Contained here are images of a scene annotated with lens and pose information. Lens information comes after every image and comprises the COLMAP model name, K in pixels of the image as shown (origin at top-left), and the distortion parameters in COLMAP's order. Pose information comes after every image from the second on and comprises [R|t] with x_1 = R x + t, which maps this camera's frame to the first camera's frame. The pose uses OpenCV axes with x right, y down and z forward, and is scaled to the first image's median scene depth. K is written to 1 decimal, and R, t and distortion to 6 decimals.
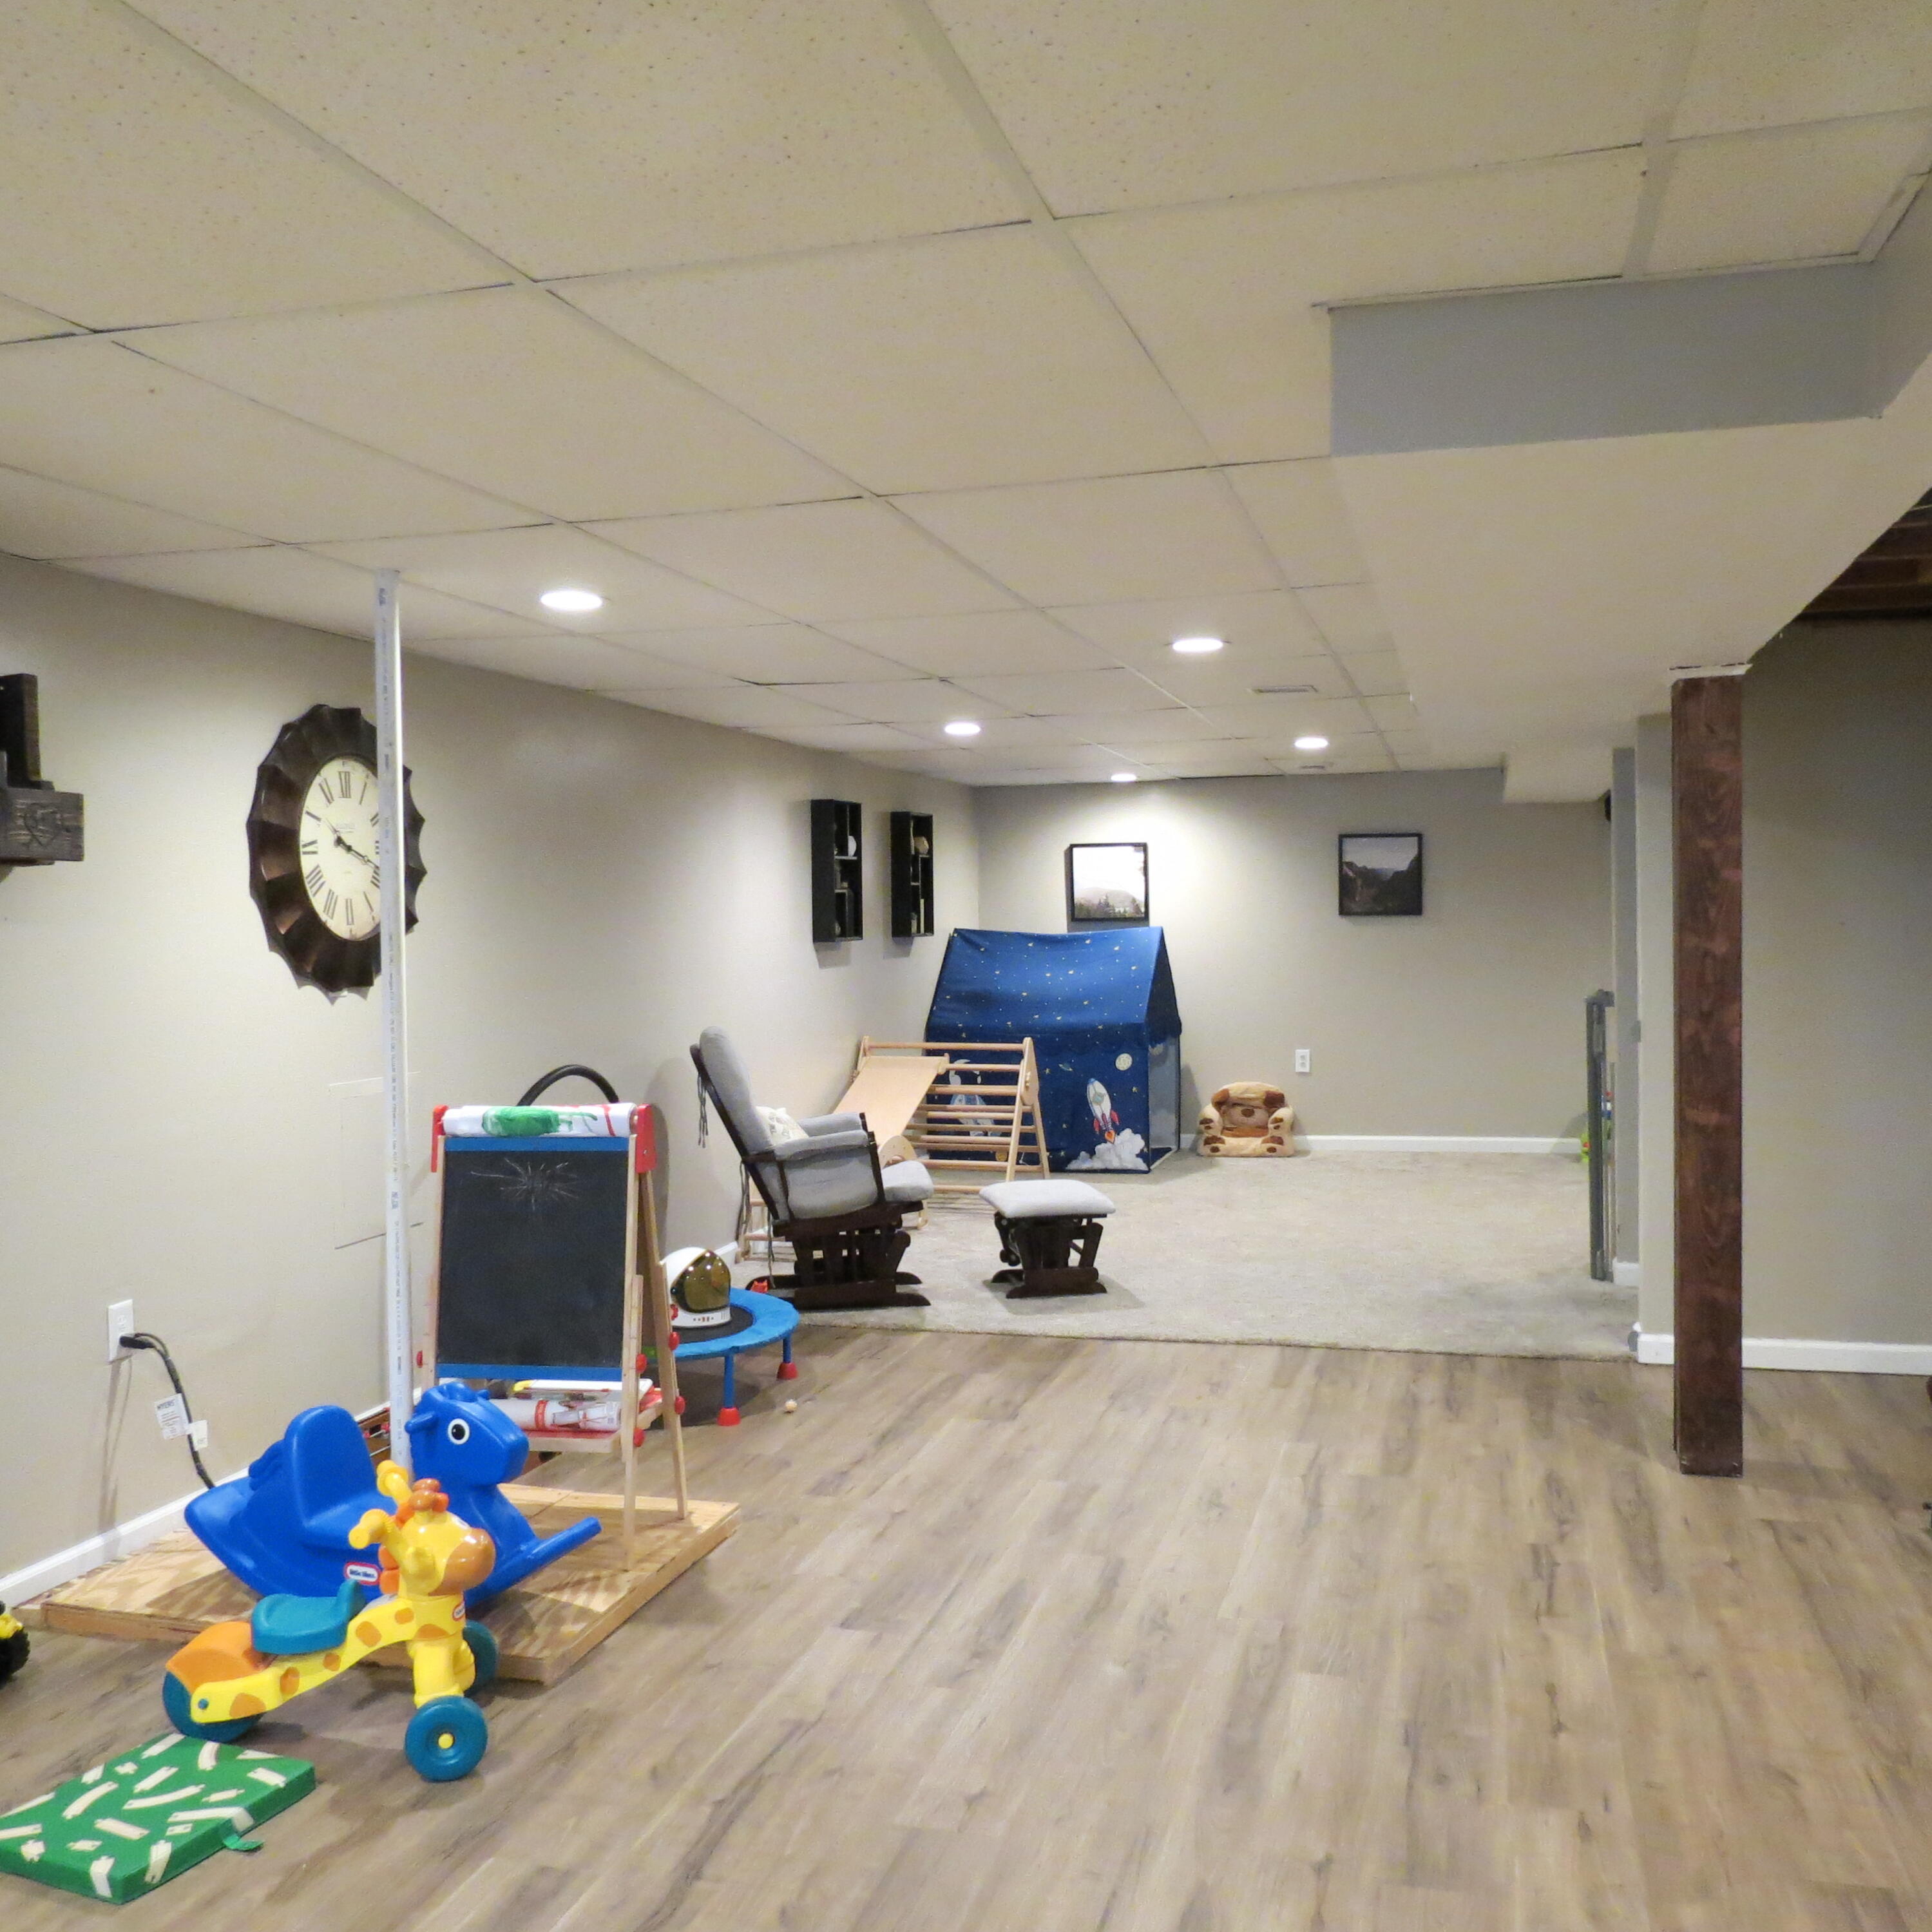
lens RADIAL K [[1836.9, 0, 966.0], [0, 1836.9, 966.0], [0, 0, 1]] dist [-0.037998, 0.013666]
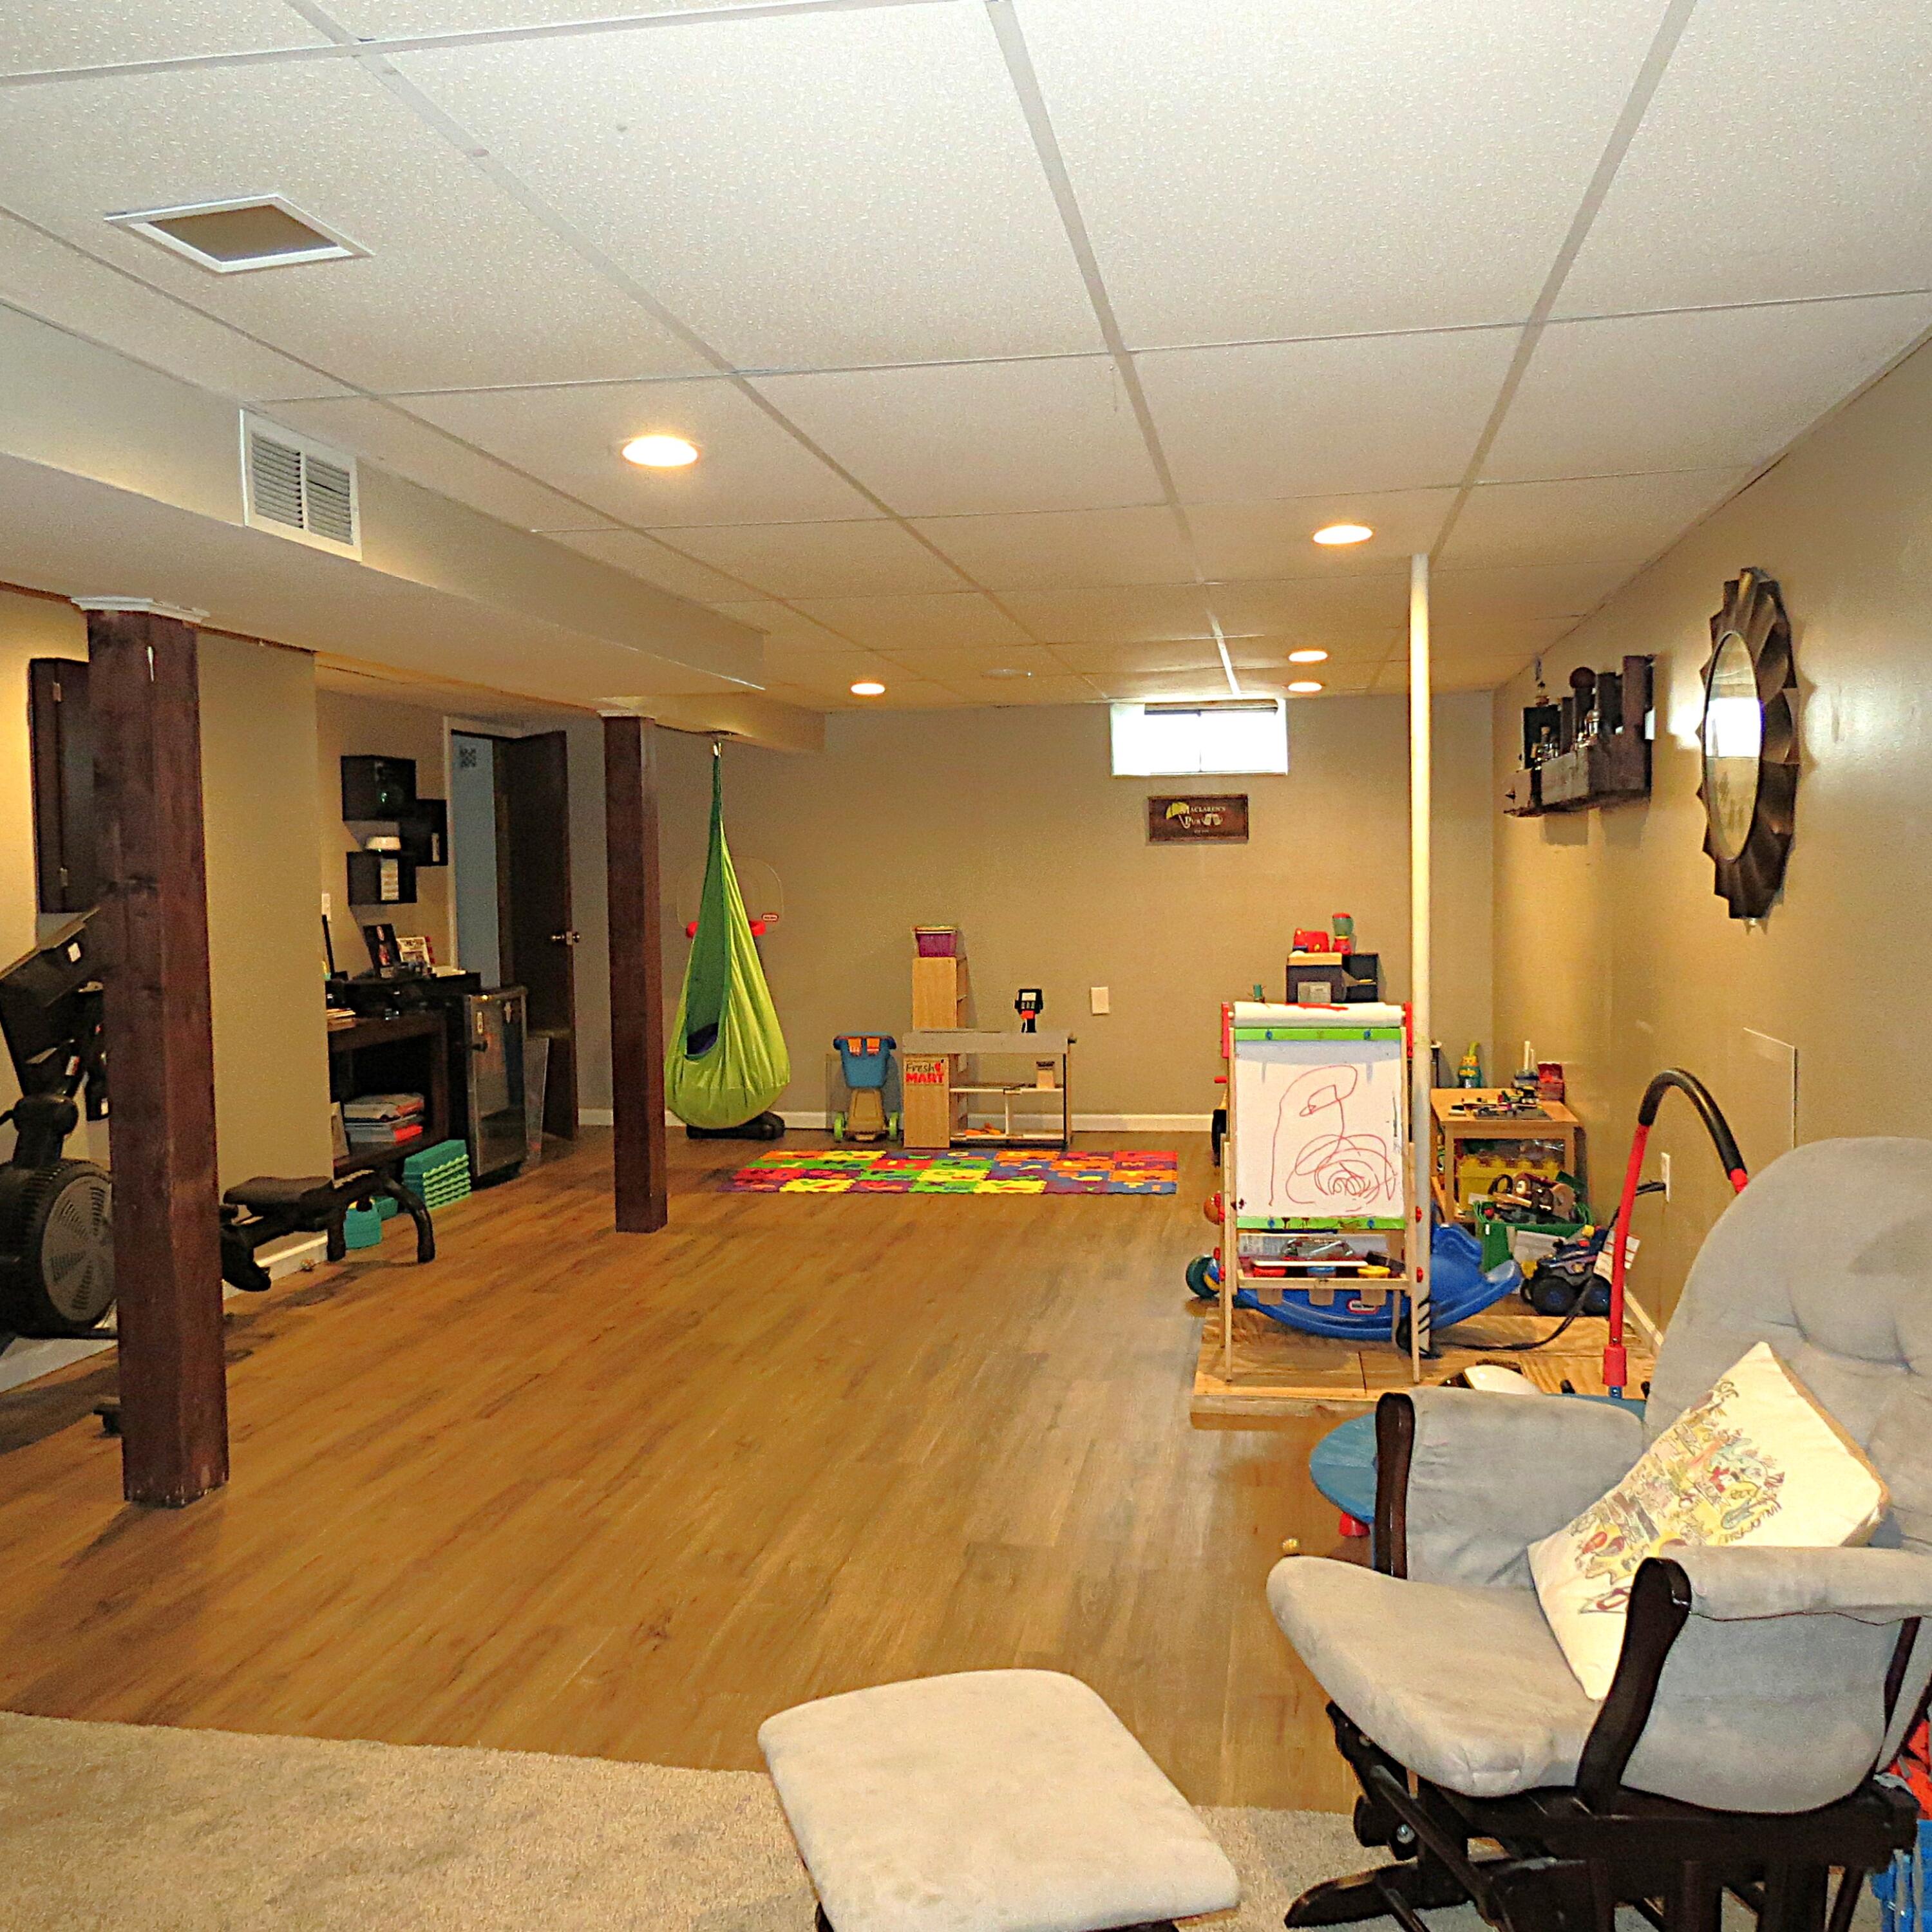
lens RADIAL K [[1836.9, 0, 966.0], [0, 1836.9, 966.0], [0, 0, 1]] dist [-0.037998, 0.013666]
pose [[-0.993387, 0.041924, -0.106887, 0.113841], [0.033374, 0.996191, 0.080561, -0.045980], [0.109858, 0.076461, -0.991002, 2.022805]]
